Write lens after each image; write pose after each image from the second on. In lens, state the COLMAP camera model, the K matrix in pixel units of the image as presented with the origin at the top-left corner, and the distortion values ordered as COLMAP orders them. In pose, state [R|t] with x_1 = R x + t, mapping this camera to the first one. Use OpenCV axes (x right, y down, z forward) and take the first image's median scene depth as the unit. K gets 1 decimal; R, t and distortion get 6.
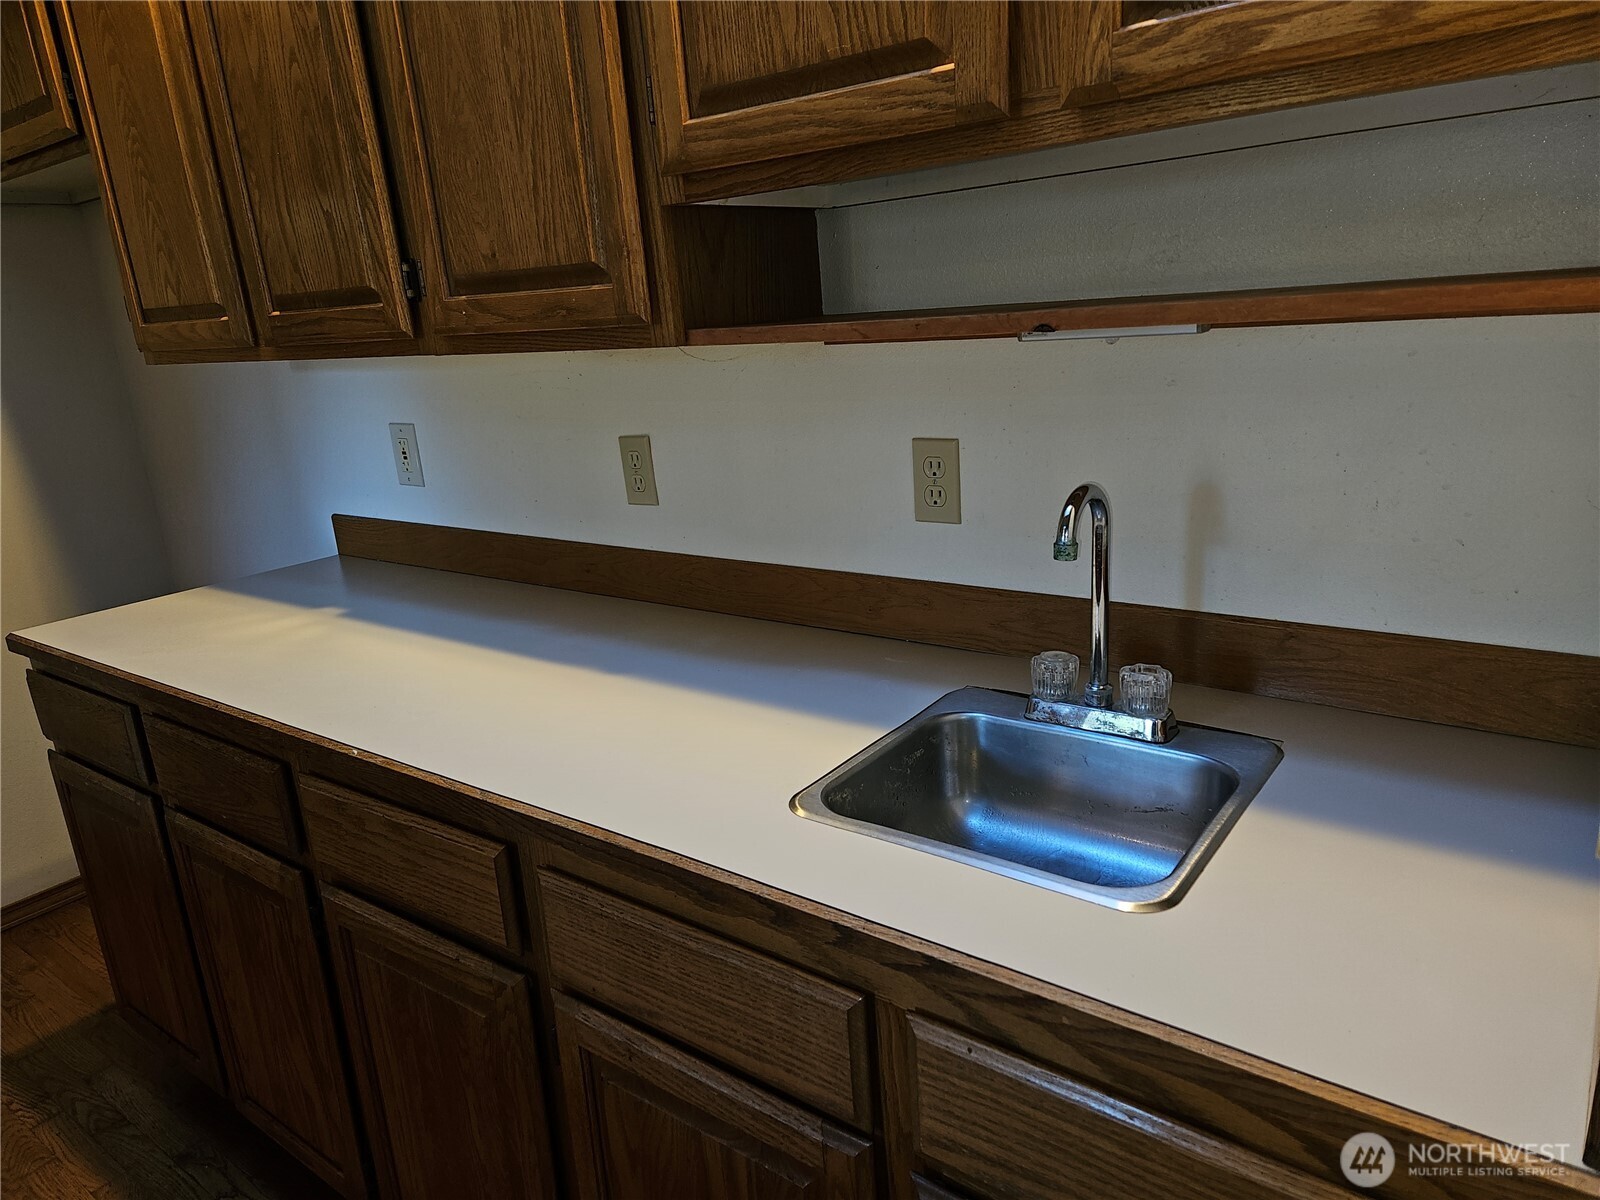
lens RADIAL K [[1068.8, 0, 804.1], [0, 1068.8, 601.7], [0, 0, 1]] dist [0.045755, -0.018566]
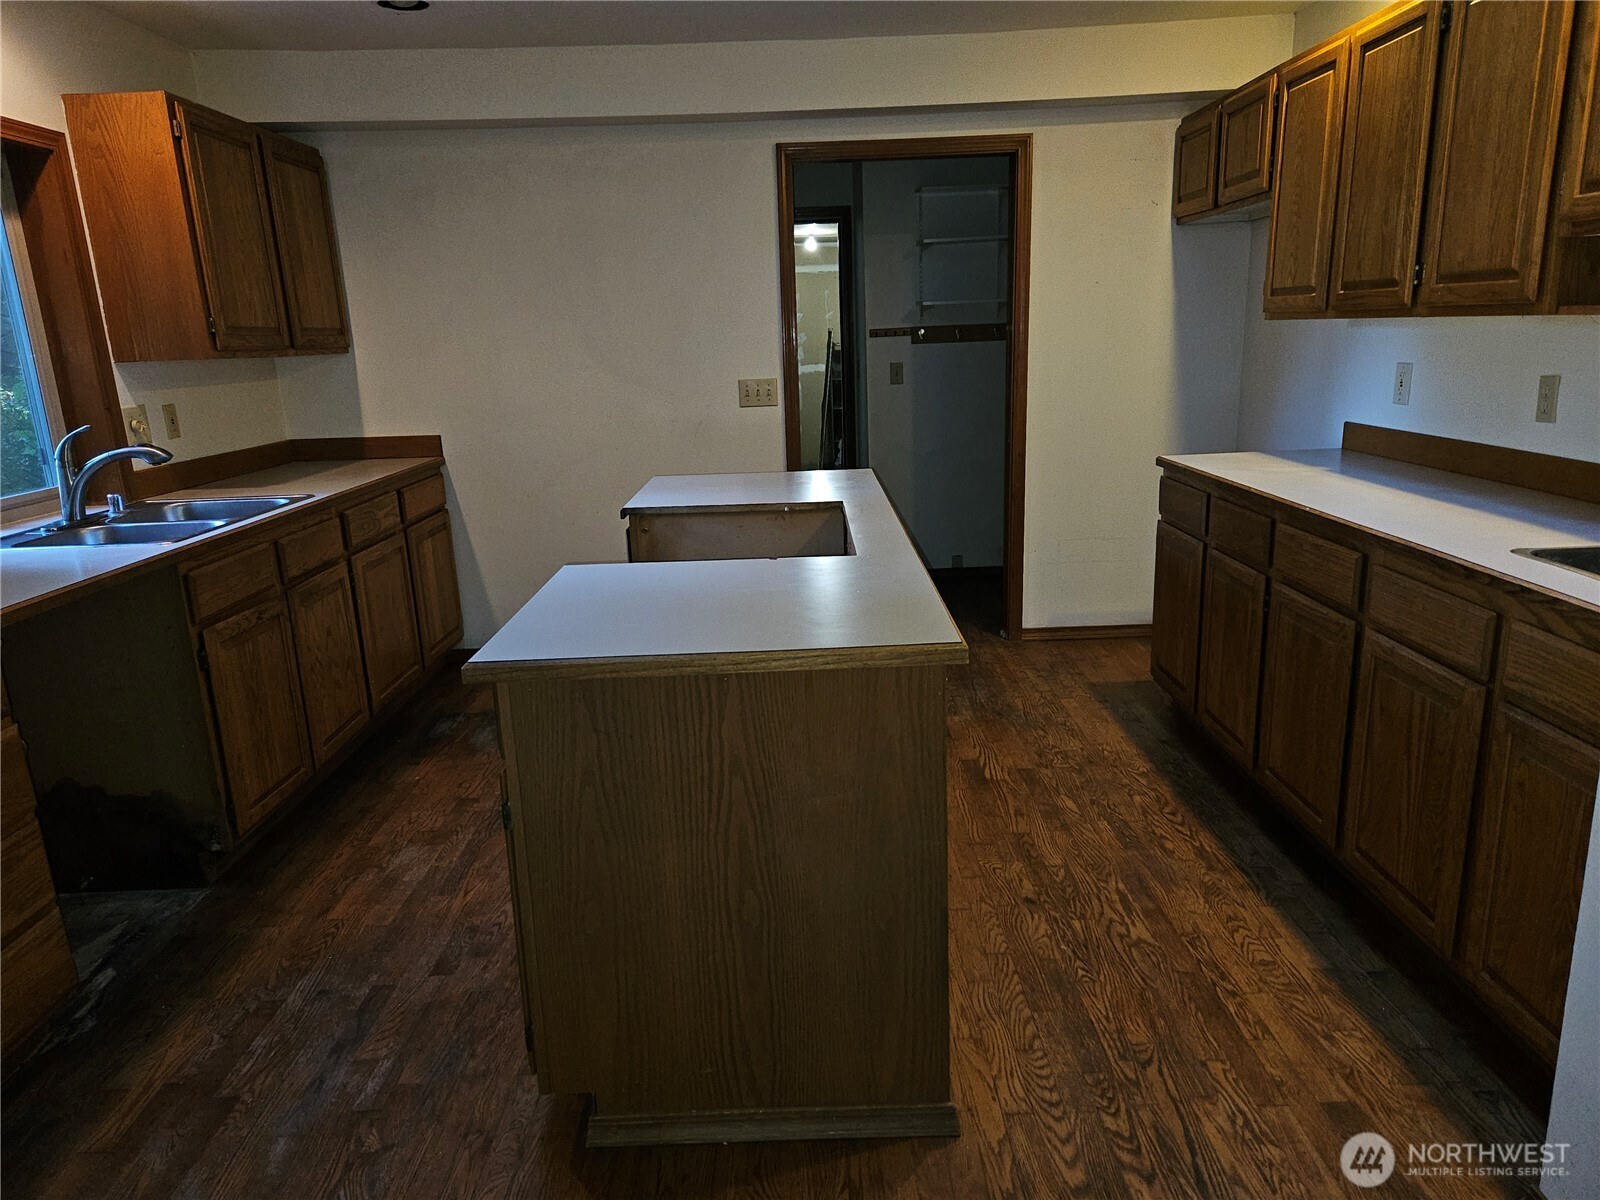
lens RADIAL K [[1068.8, 0, 798.9], [0, 1068.8, 599.7], [0, 0, 1]] dist [0.045755, -0.018566]
pose [[0.604413, 0.244582, -0.758199, 0.544979], [-0.226150, 0.965232, 0.131087, 0.233127], [0.763899, 0.092236, 0.638710, -0.945146]]
